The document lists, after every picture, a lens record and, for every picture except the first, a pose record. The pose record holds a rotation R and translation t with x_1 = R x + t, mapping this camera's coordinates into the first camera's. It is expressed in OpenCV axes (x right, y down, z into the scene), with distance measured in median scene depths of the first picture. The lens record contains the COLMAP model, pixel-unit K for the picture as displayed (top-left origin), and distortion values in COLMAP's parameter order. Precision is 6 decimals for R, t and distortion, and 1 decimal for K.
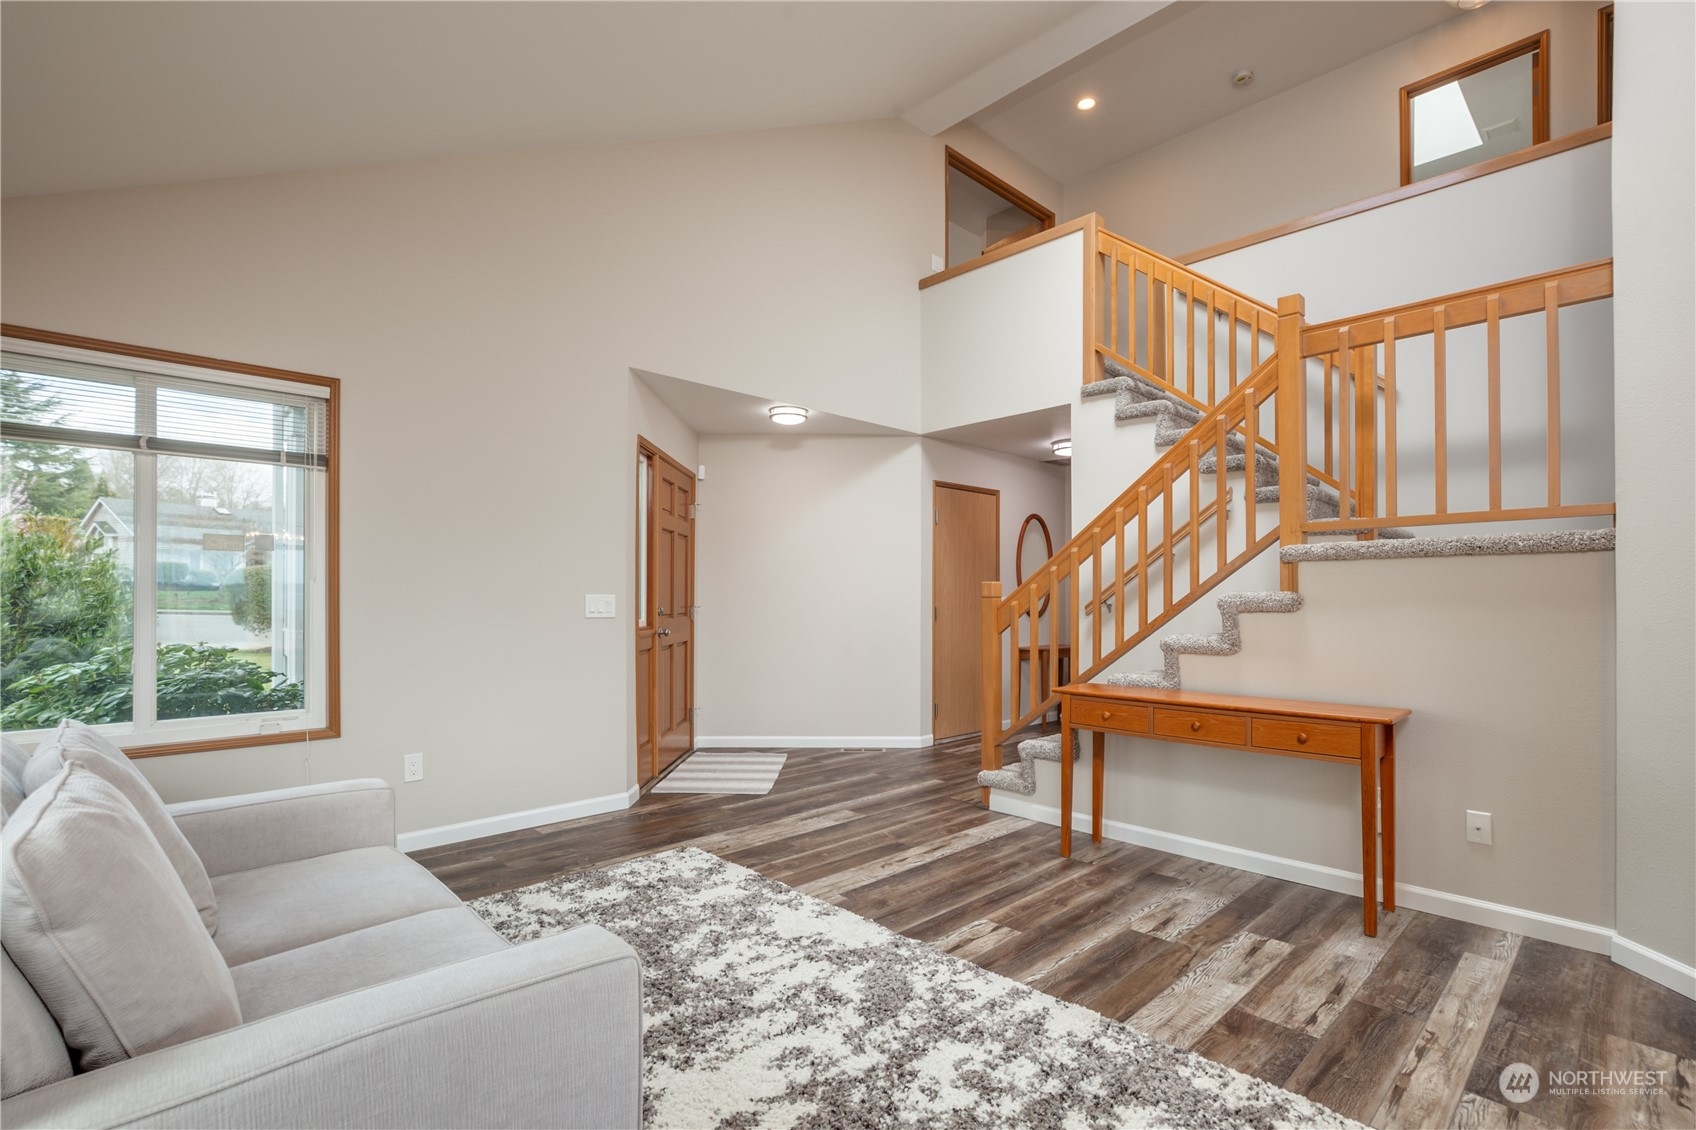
lens RADIAL K [[777.3, 0, 849.0], [0, 777.3, 594.1], [0, 0, 1]] dist [-0.003119, -0.000040]
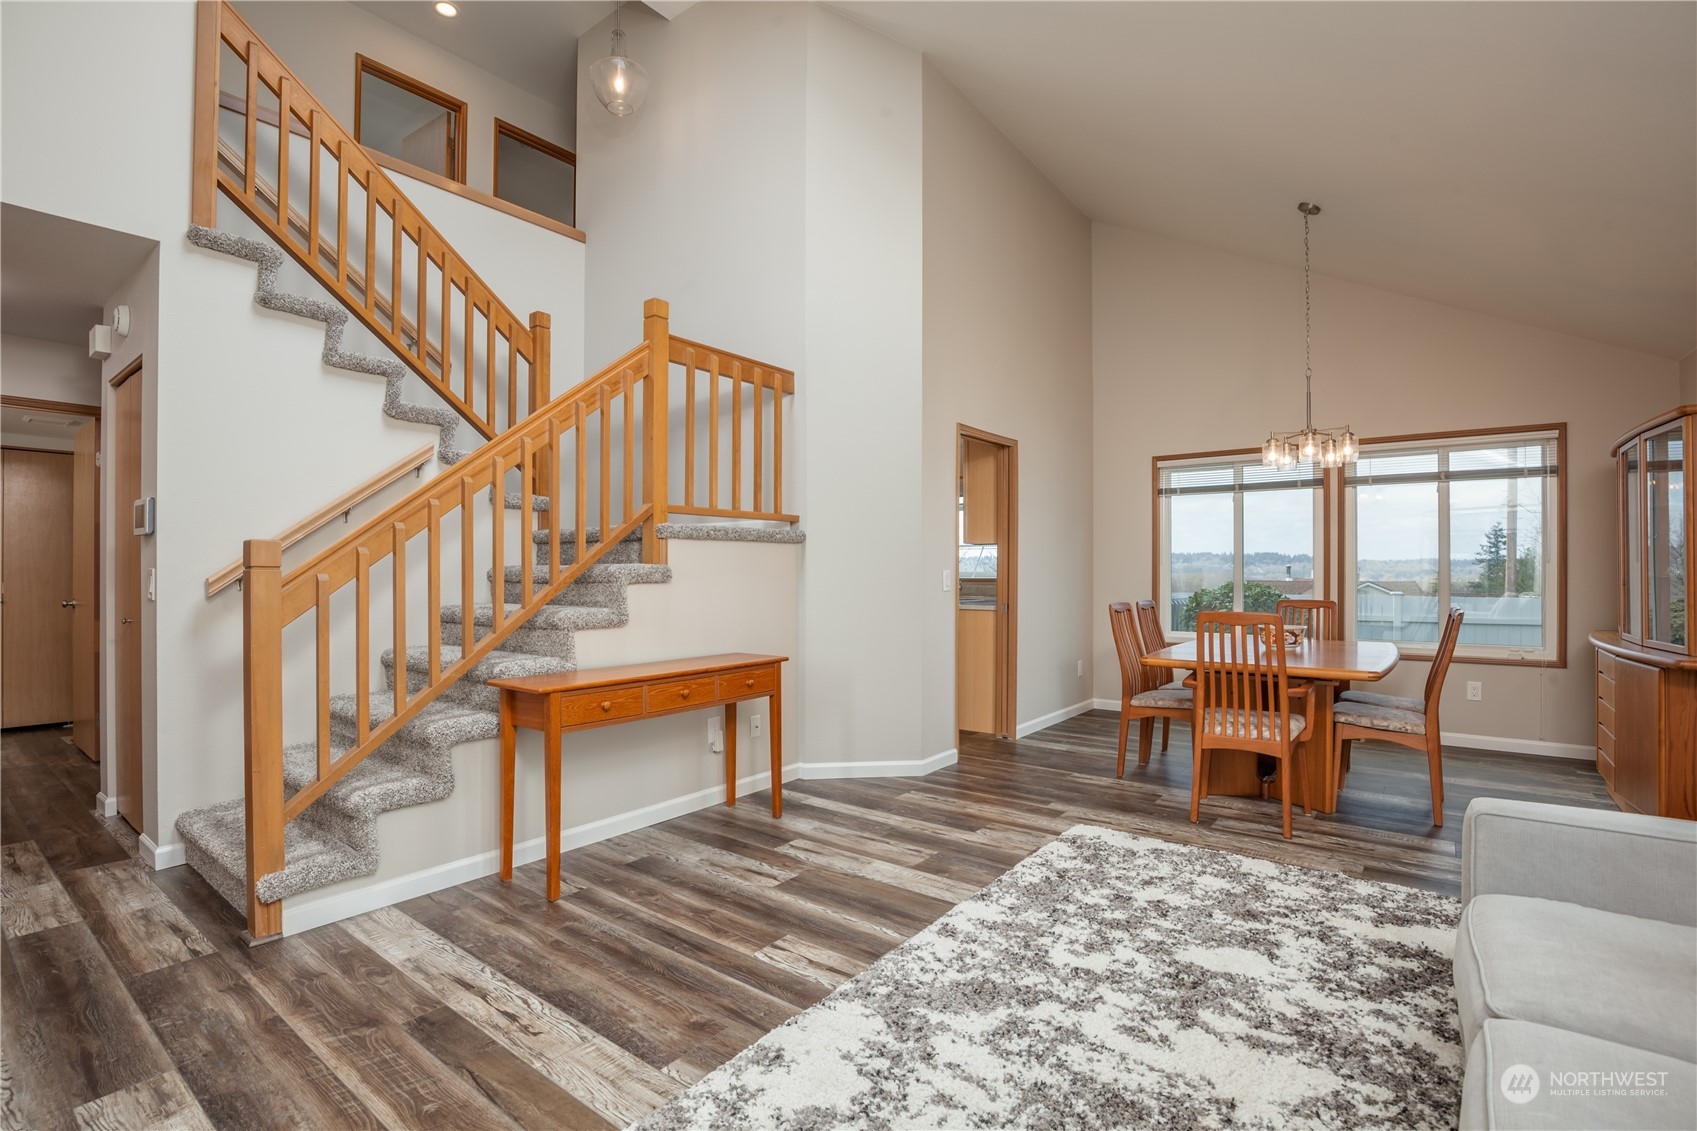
lens RADIAL K [[770.0, 0, 846.2], [0, 770.0, 569.4], [0, 0, 1]] dist [-0.036122, 0.006161]
pose [[-0.138350, 0.002026, 0.990381, -0.693489], [-0.006649, 0.999973, -0.002974, 0.004164], [-0.990361, -0.006996, -0.138333, 1.071370]]
